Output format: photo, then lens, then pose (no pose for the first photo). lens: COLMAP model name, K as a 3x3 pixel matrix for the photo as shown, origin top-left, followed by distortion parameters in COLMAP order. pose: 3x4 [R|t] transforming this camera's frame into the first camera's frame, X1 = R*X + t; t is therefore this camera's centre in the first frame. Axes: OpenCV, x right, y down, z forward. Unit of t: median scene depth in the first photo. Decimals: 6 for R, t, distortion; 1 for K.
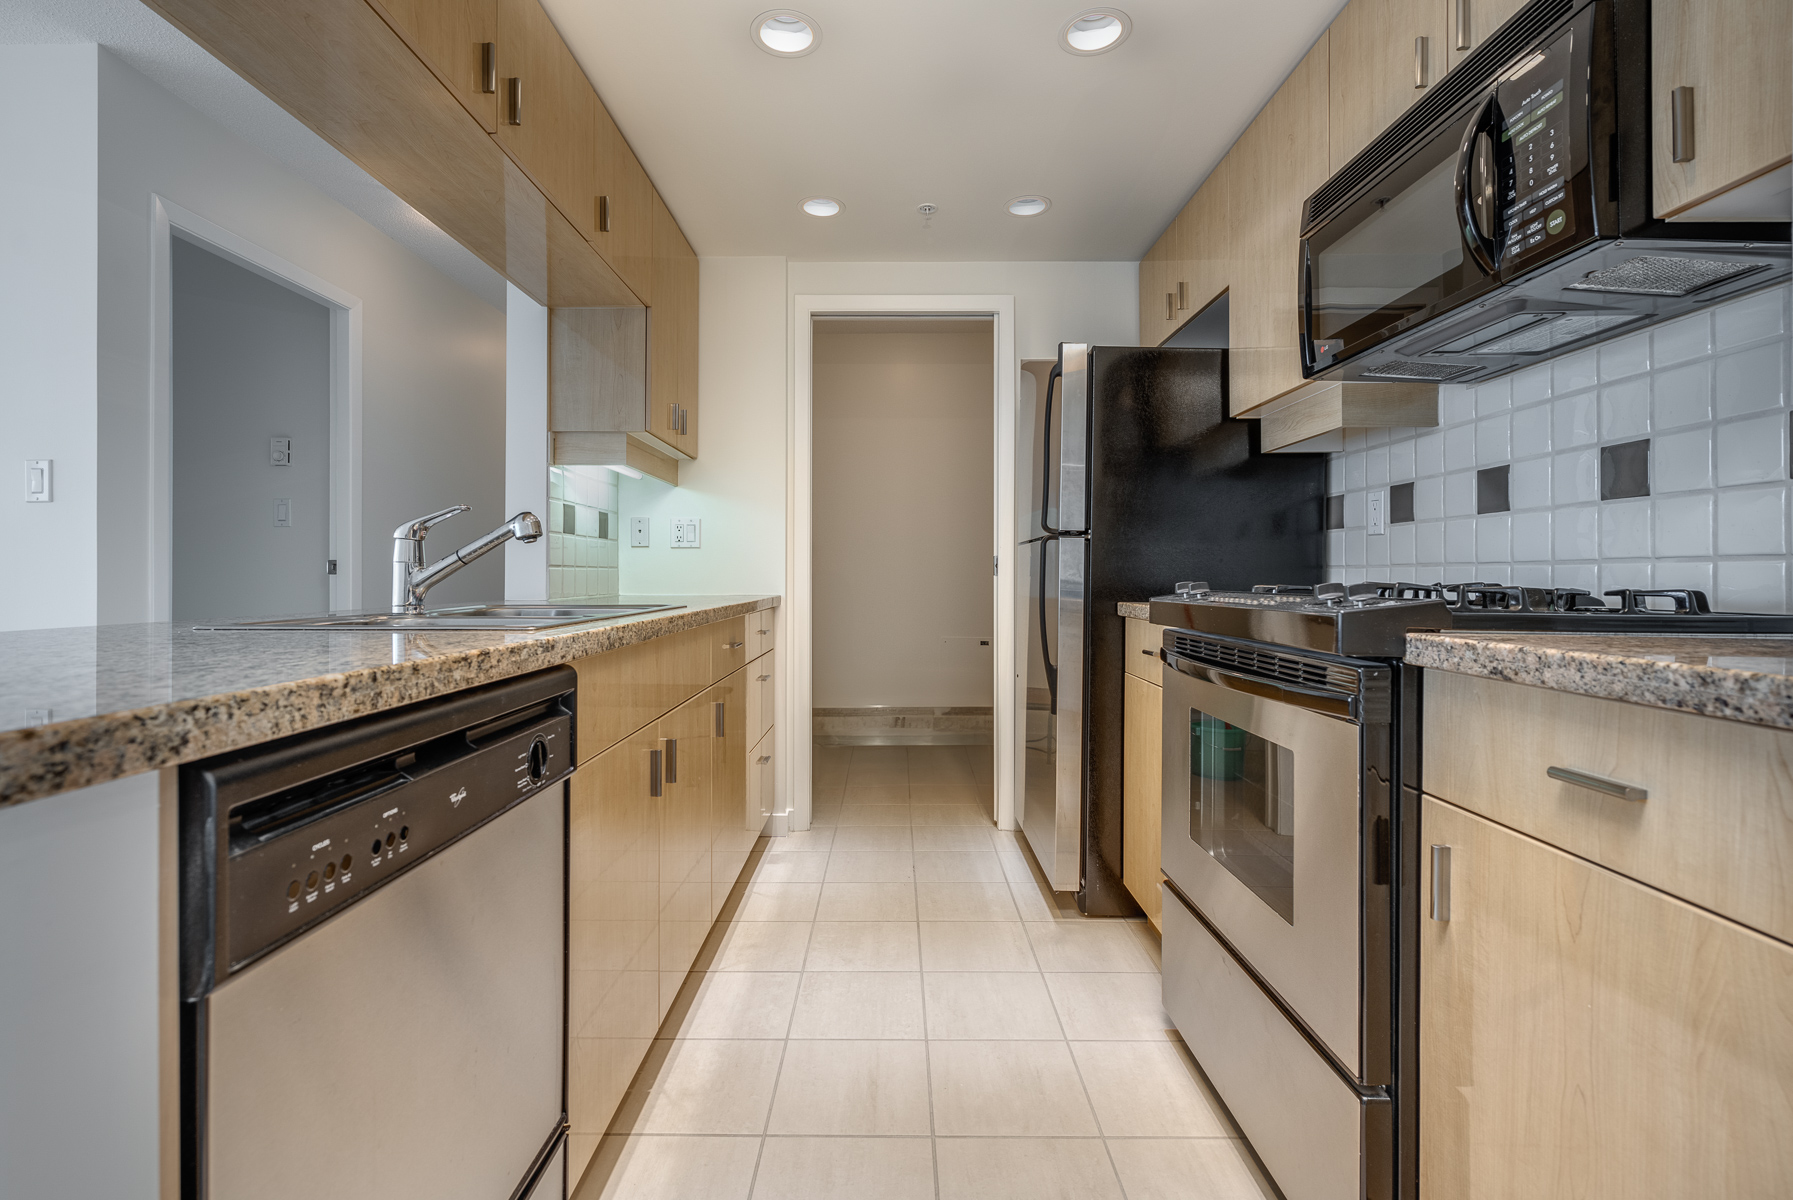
lens RADIAL K [[819.0, 0, 886.8], [0, 819.0, 584.6], [0, 0, 1]] dist [-0.002601, -0.000251]
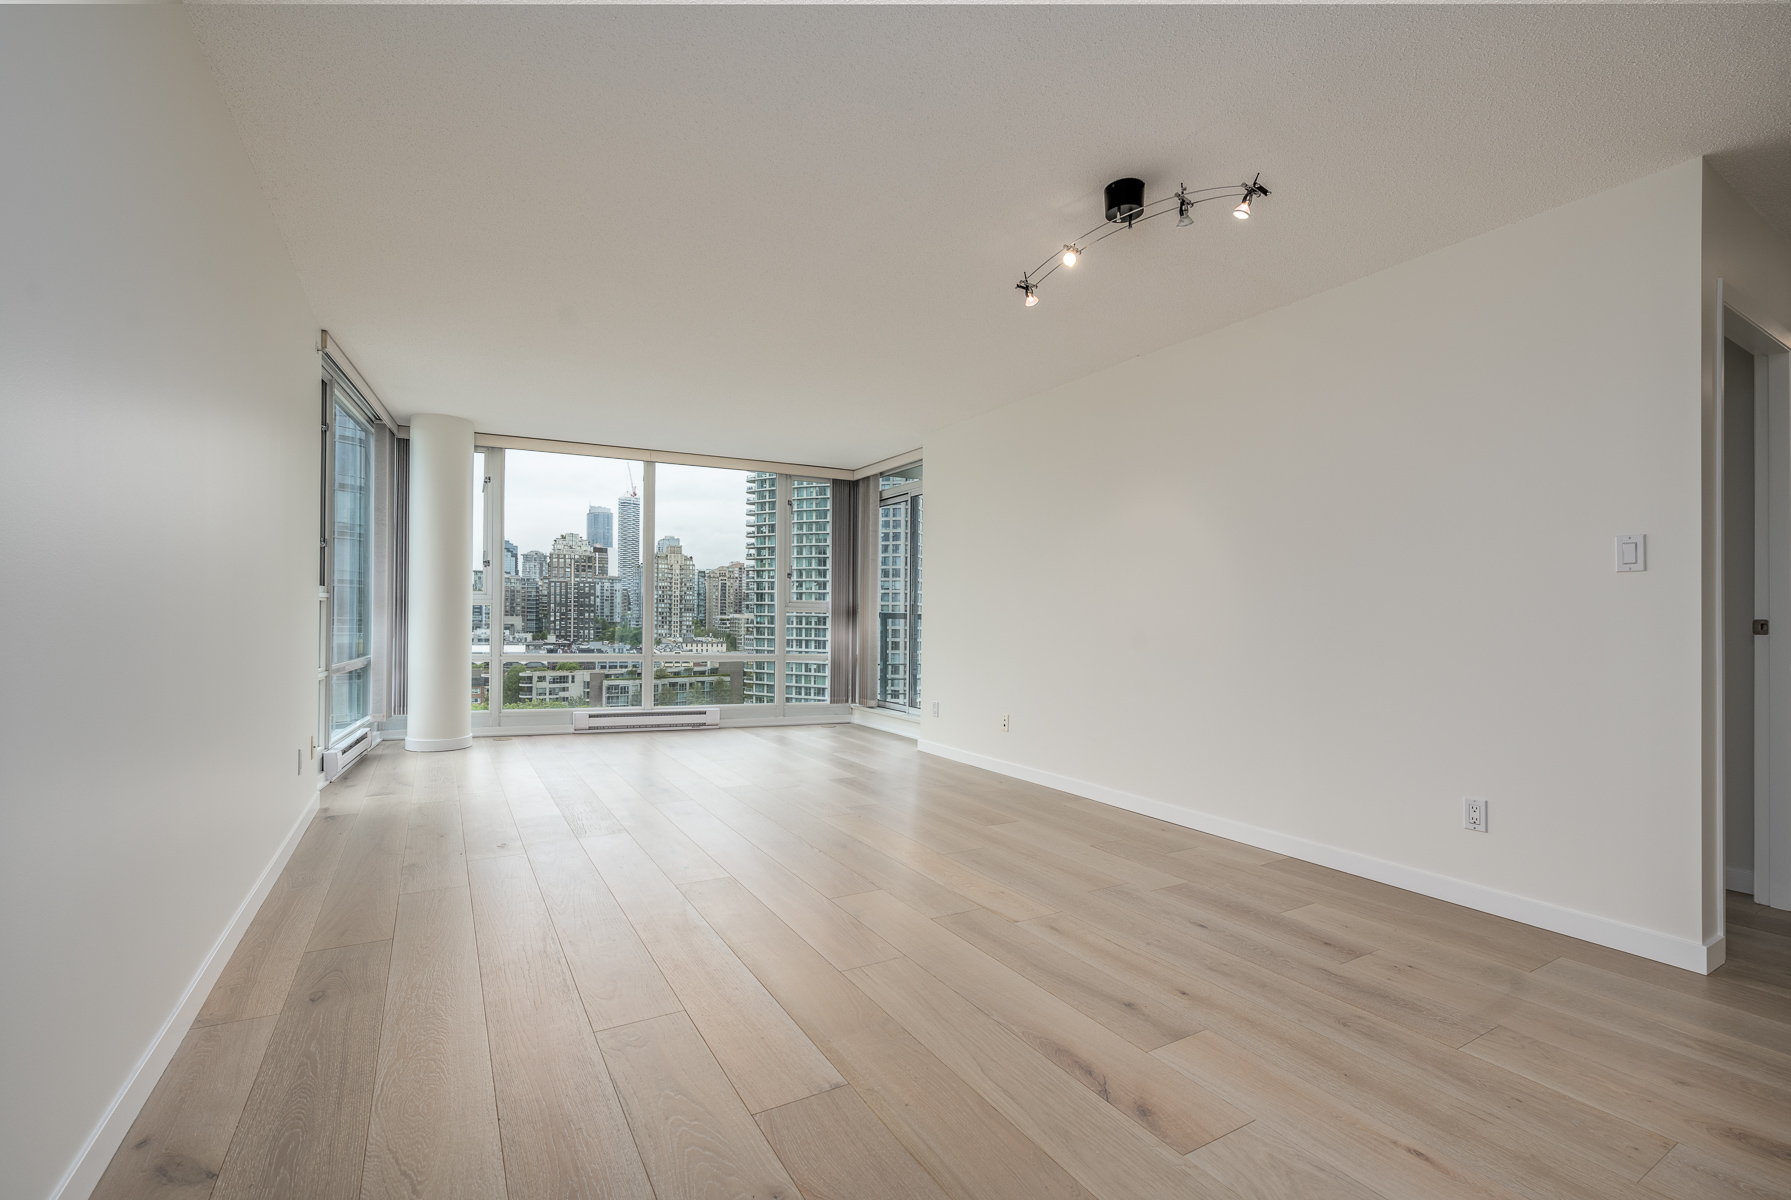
lens RADIAL K [[784.8, 0, 890.6], [0, 784.8, 610.0], [0, 0, 1]] dist [-0.002320, -0.000563]
pose [[0.521808, -0.006327, -0.853040, -0.639688], [-0.022159, 0.999535, -0.020969, -0.000130], [0.852775, 0.029845, 0.521425, -0.477885]]
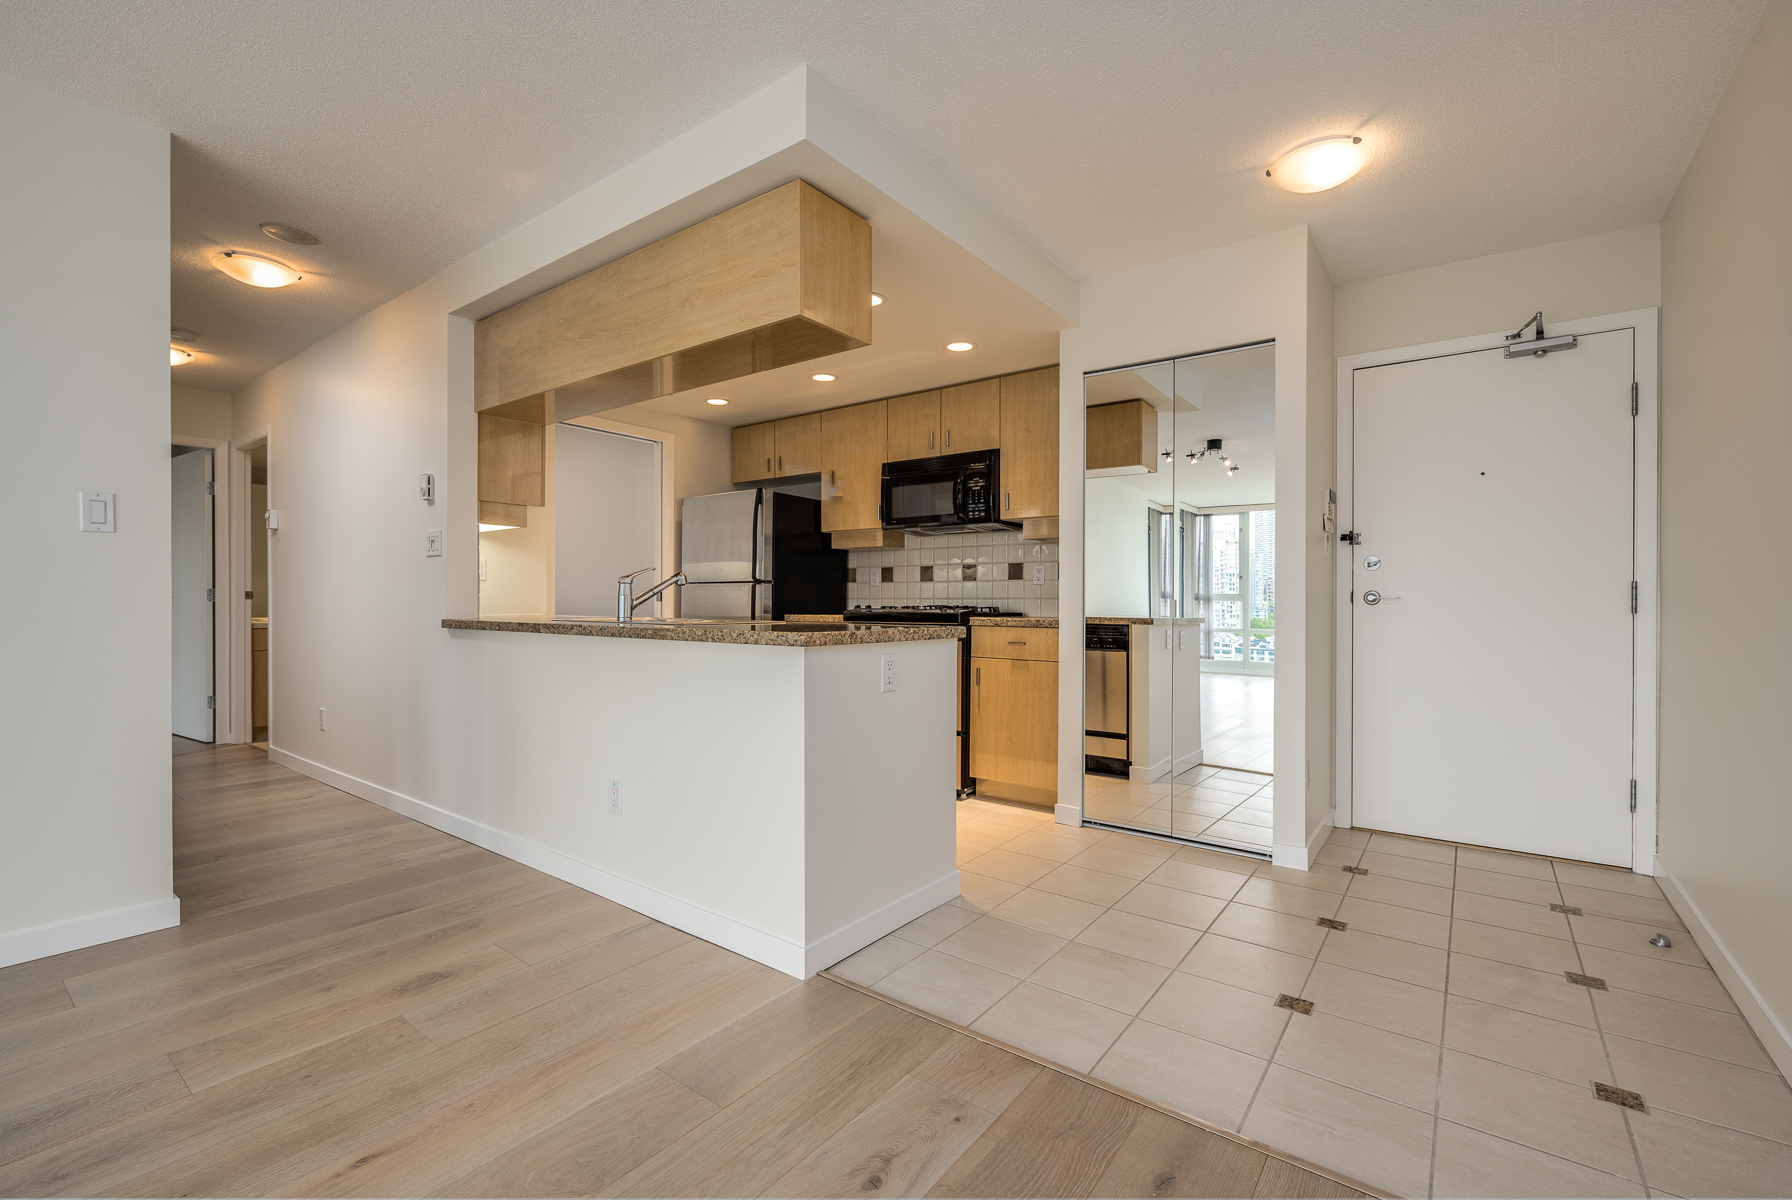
lens RADIAL K [[785.2, 0, 892.9], [0, 785.2, 600.2], [0, 0, 1]] dist [-0.002320, -0.000563]
pose [[0.587193, 0.002879, 0.809442, -1.258971], [0.003936, 0.999972, -0.006412, -0.001615], [-0.809437, 0.006951, 0.587165, -0.442025]]
